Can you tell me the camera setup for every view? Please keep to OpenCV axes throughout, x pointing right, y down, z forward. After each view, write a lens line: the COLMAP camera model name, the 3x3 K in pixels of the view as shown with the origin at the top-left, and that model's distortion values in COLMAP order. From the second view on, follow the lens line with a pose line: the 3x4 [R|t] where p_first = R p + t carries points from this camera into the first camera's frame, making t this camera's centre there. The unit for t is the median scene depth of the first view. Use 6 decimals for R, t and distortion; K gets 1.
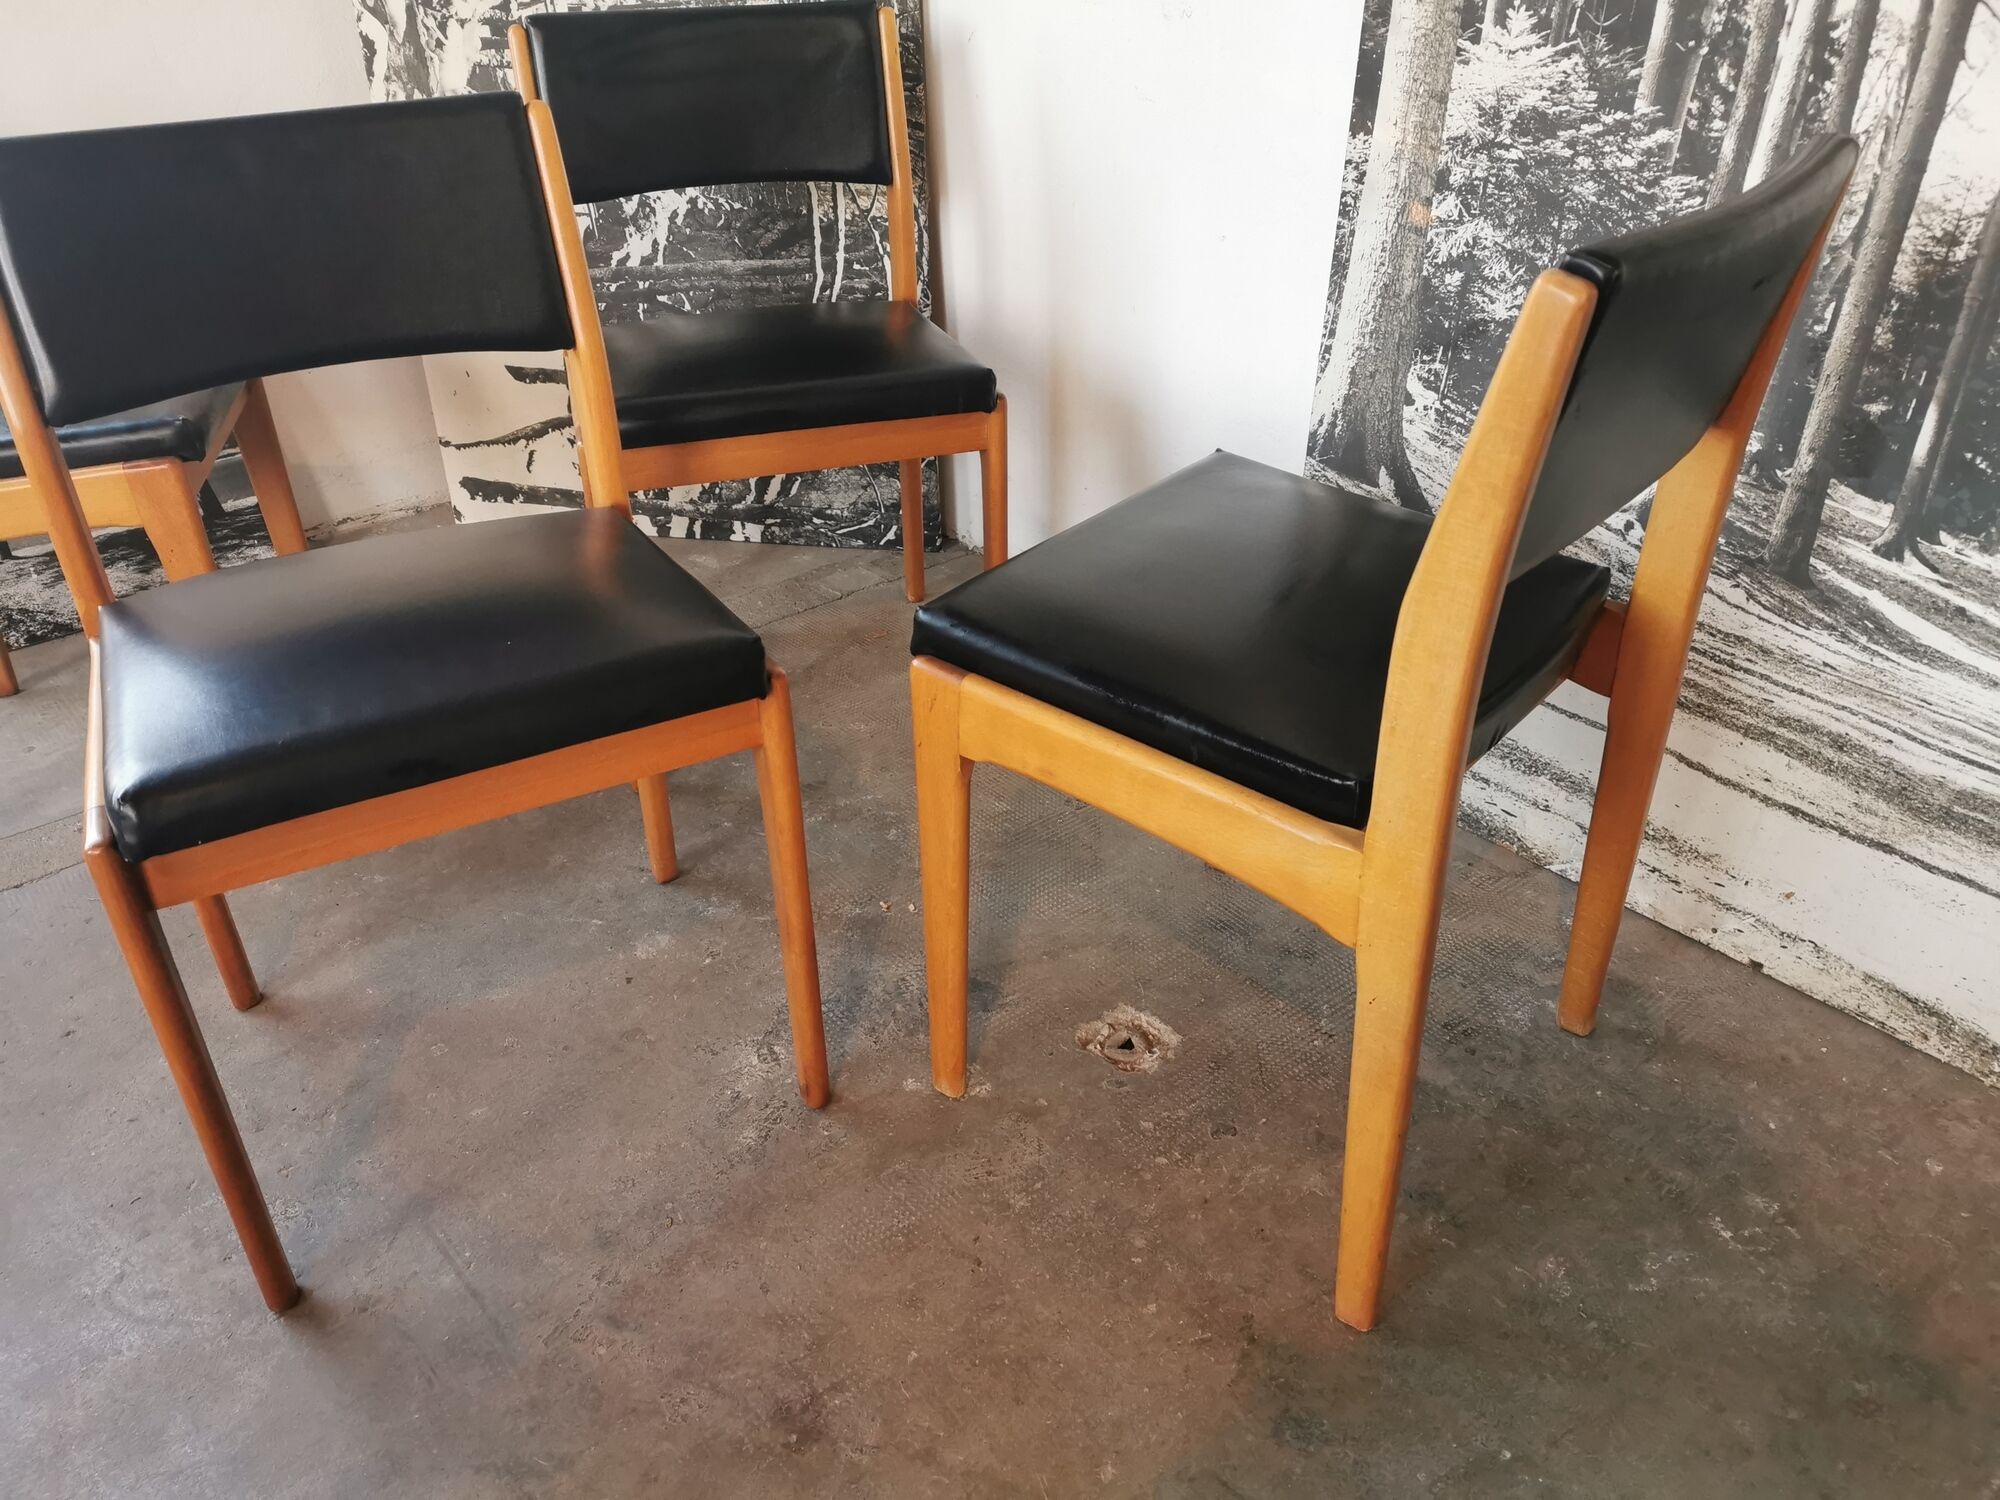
lens RADIAL K [[1544.5, 0, 992.5], [0, 1544.5, 773.9], [0, 0, 1]] dist [0.077167, -0.110593]
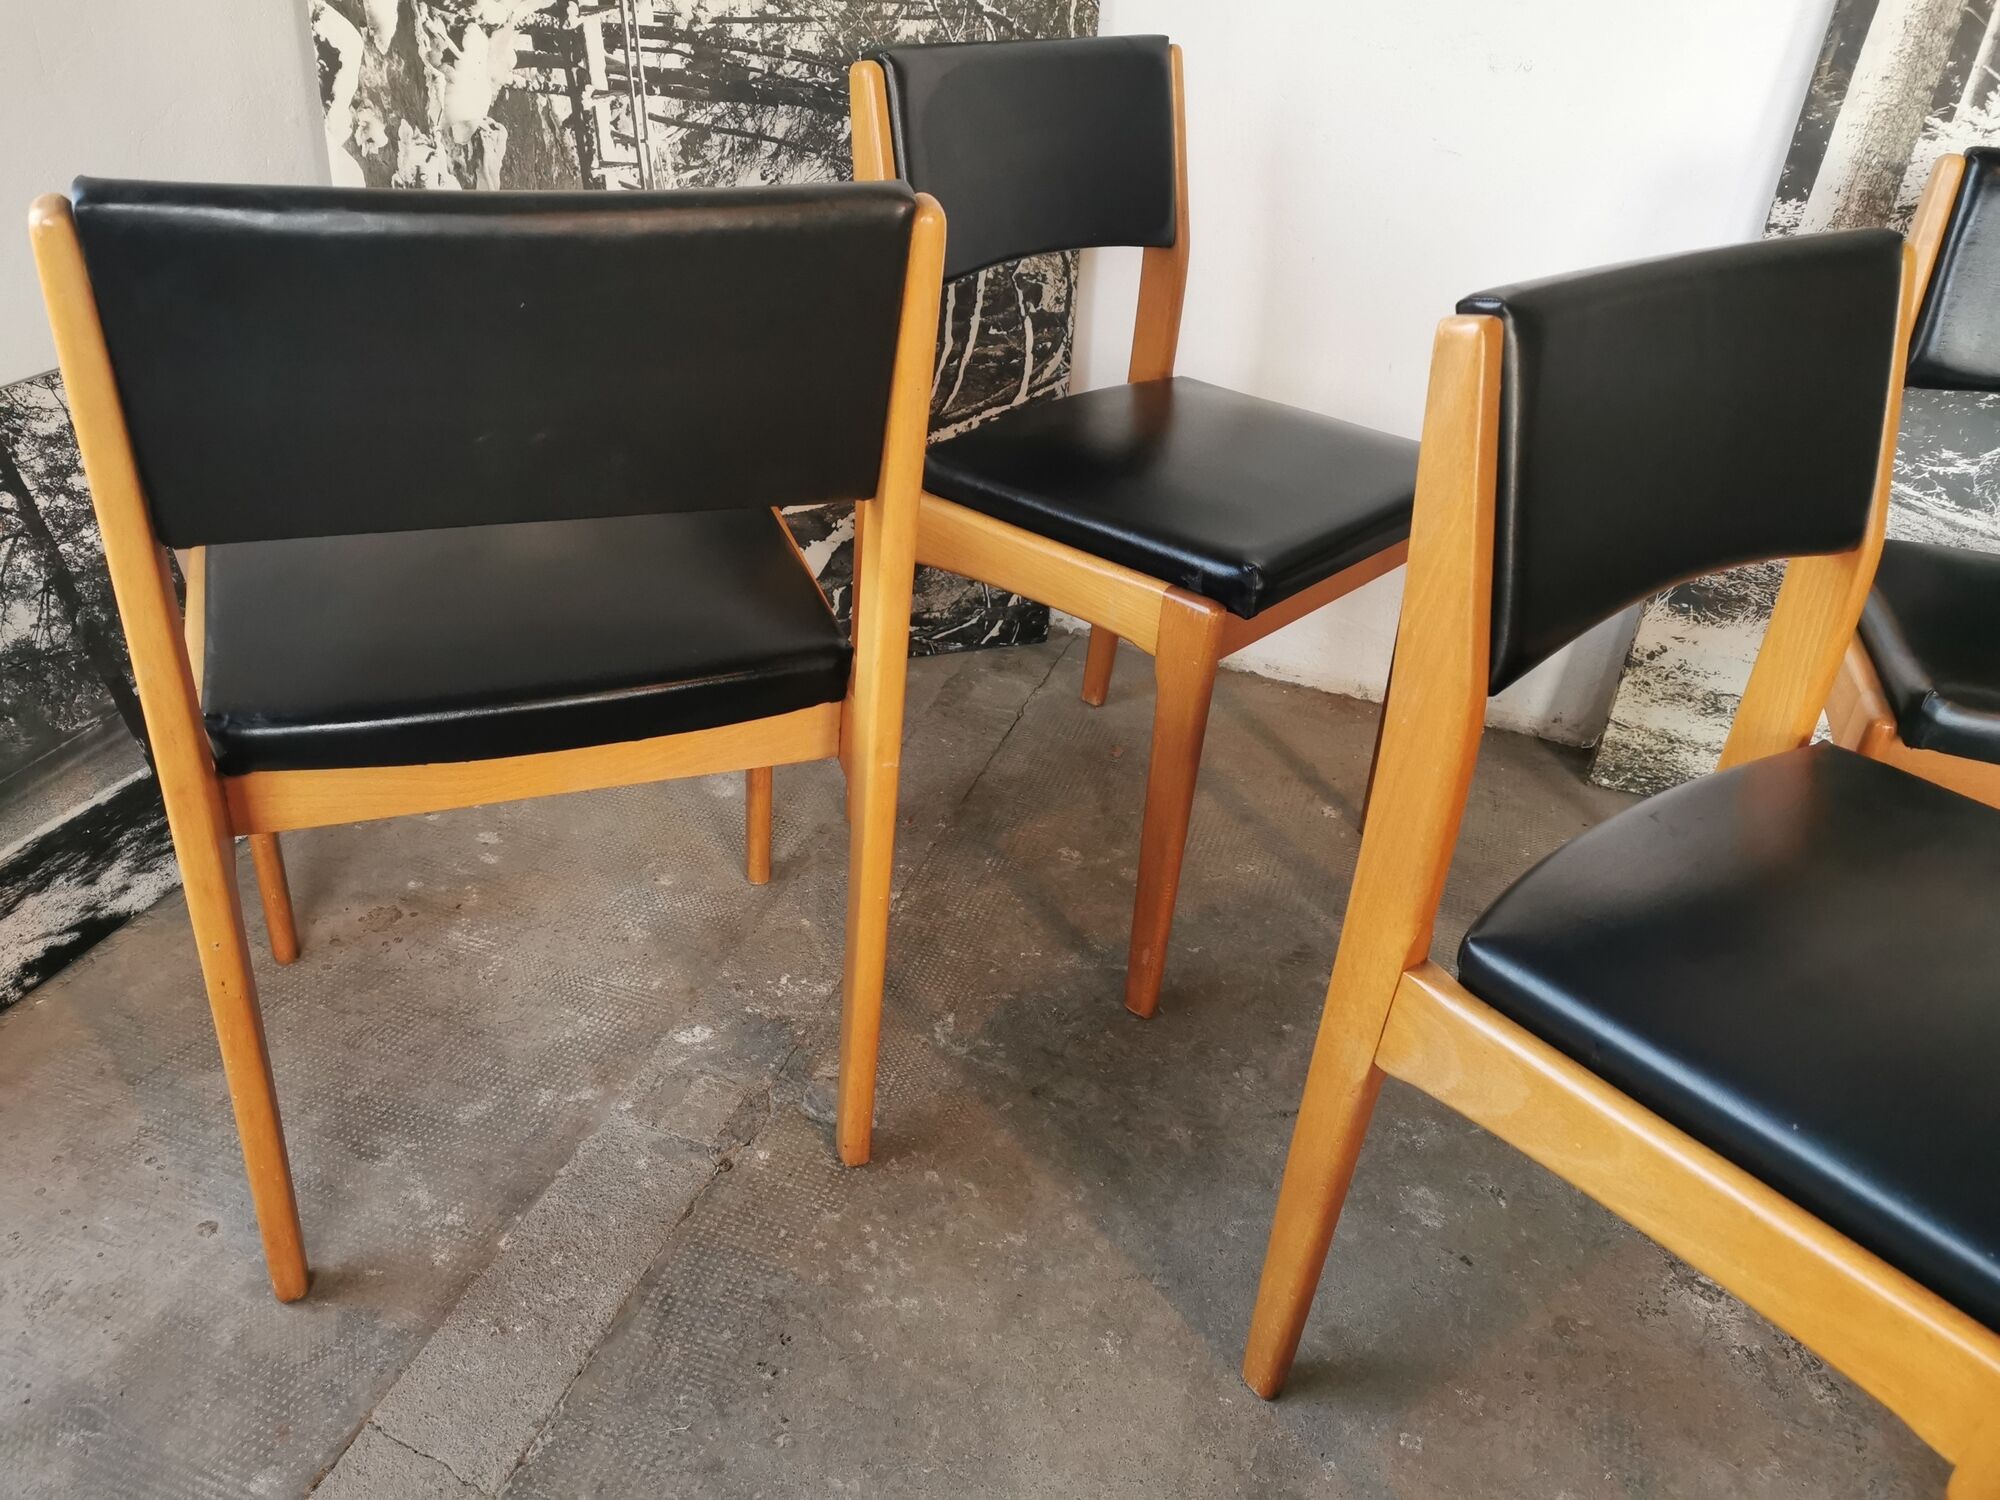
lens RADIAL K [[1546.9, 0, 987.7], [0, 1546.9, 733.7], [0, 0, 1]] dist [0.051585, -0.065945]
pose [[0.847184, -0.189409, 0.496391, -0.825088], [0.189226, 0.980597, 0.051218, -0.232850], [-0.496461, 0.050539, 0.866587, 0.421191]]
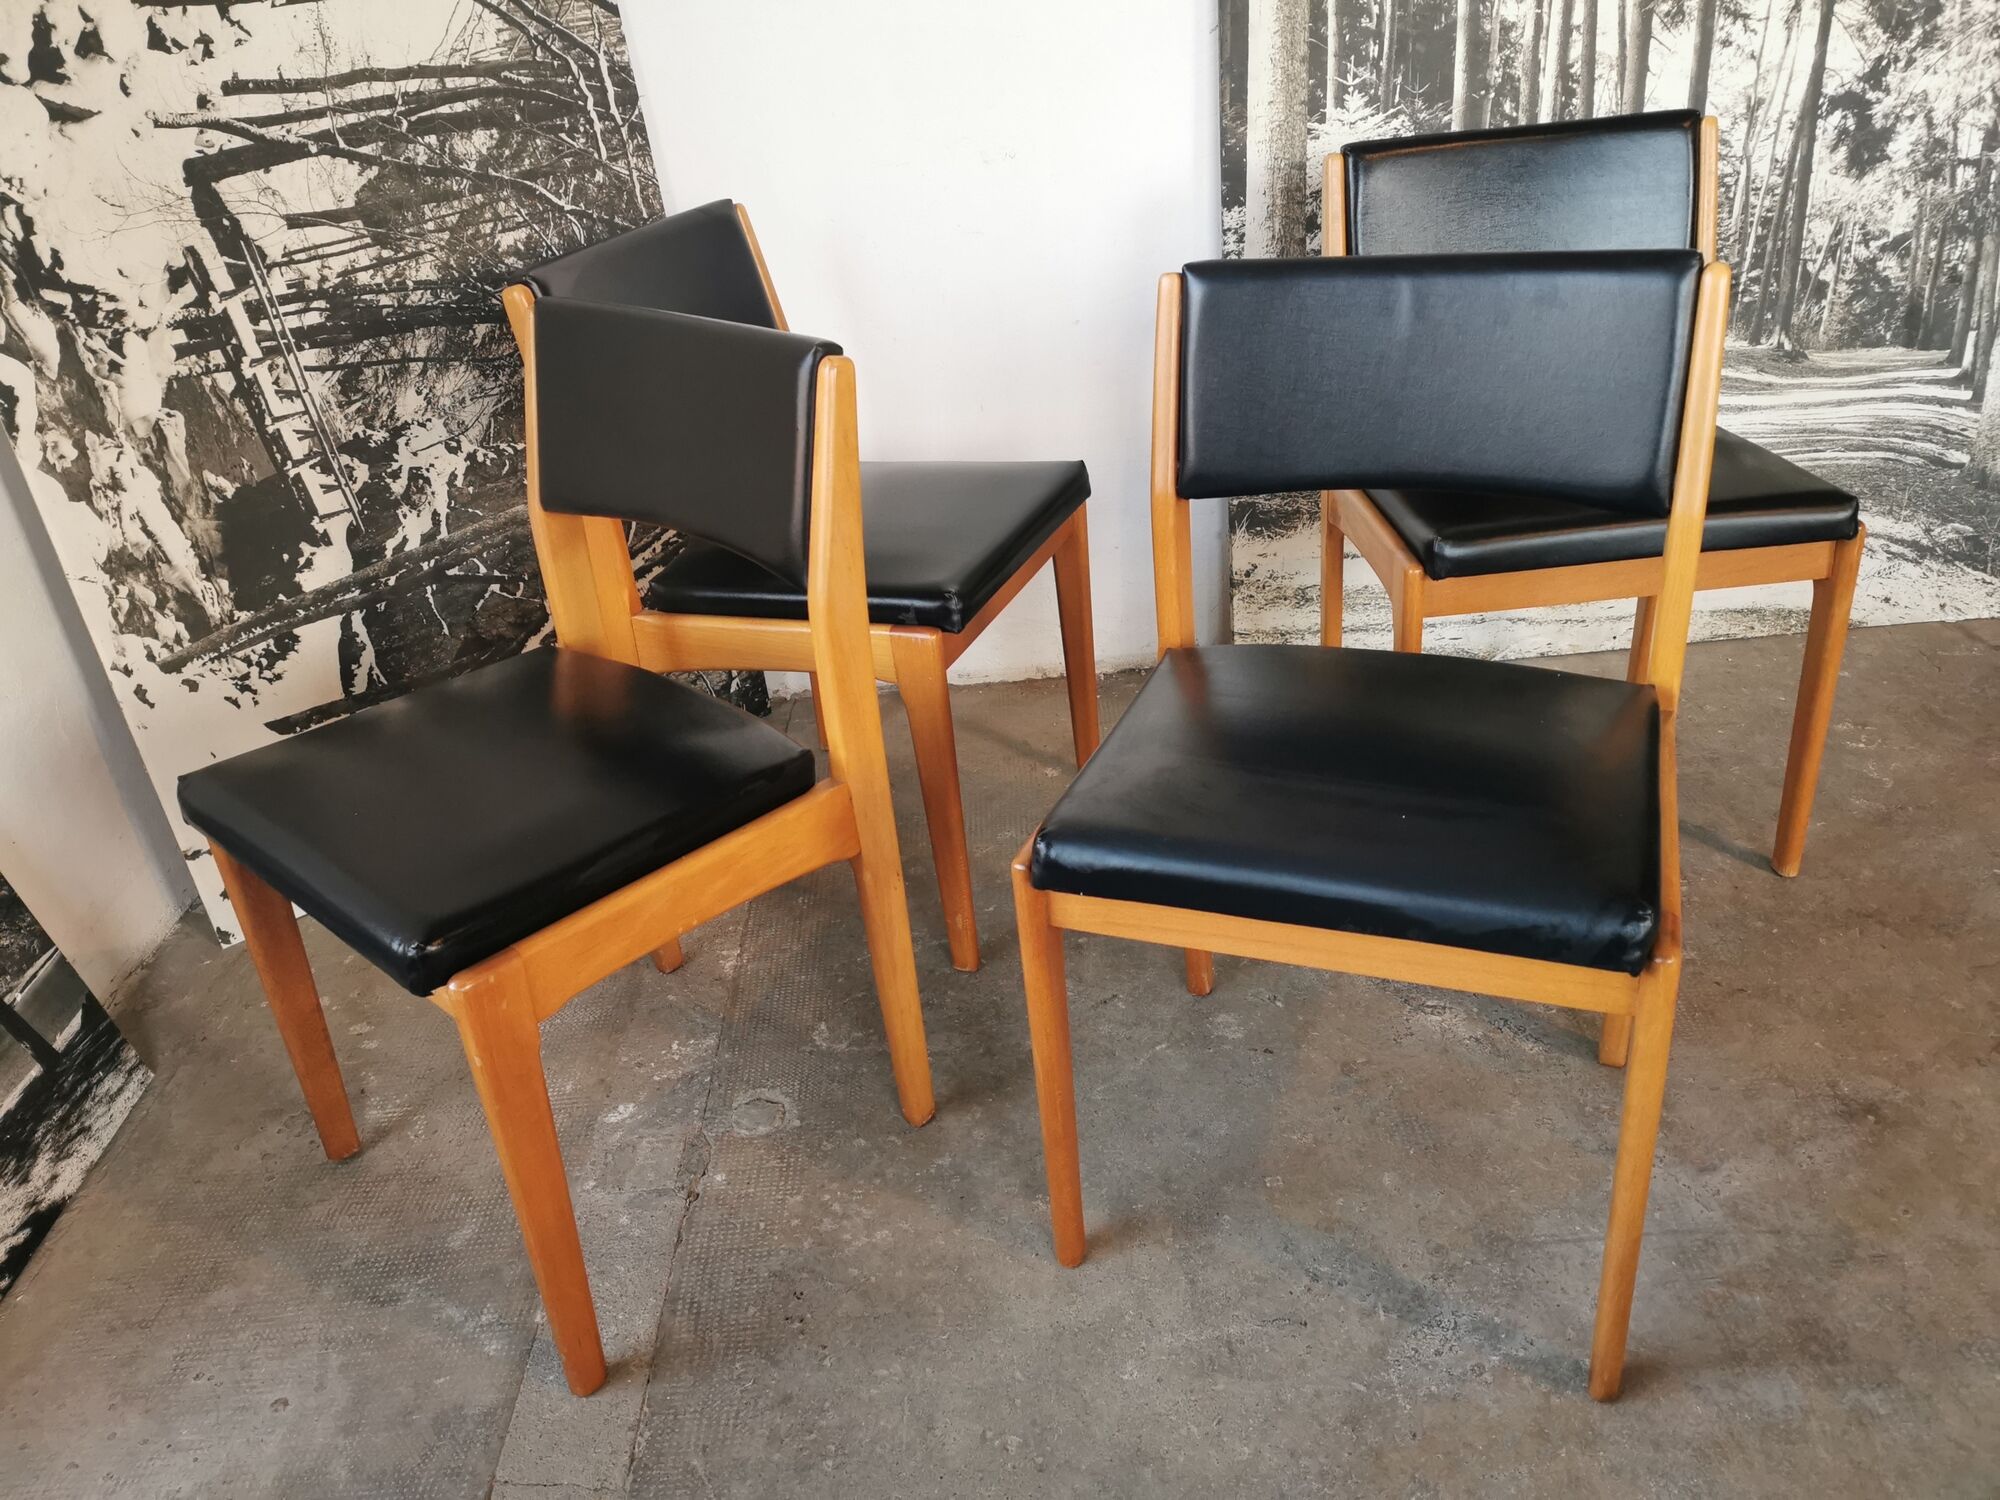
lens RADIAL K [[1538.1, 0, 985.7], [0, 1538.1, 735.8], [0, 0, 1]] dist [0.105480, -0.160255]
pose [[0.626930, -0.403291, 0.666570, -1.005679], [0.473183, 0.876811, 0.085448, -0.244213], [-0.618916, 0.261839, 0.740529, 0.293559]]
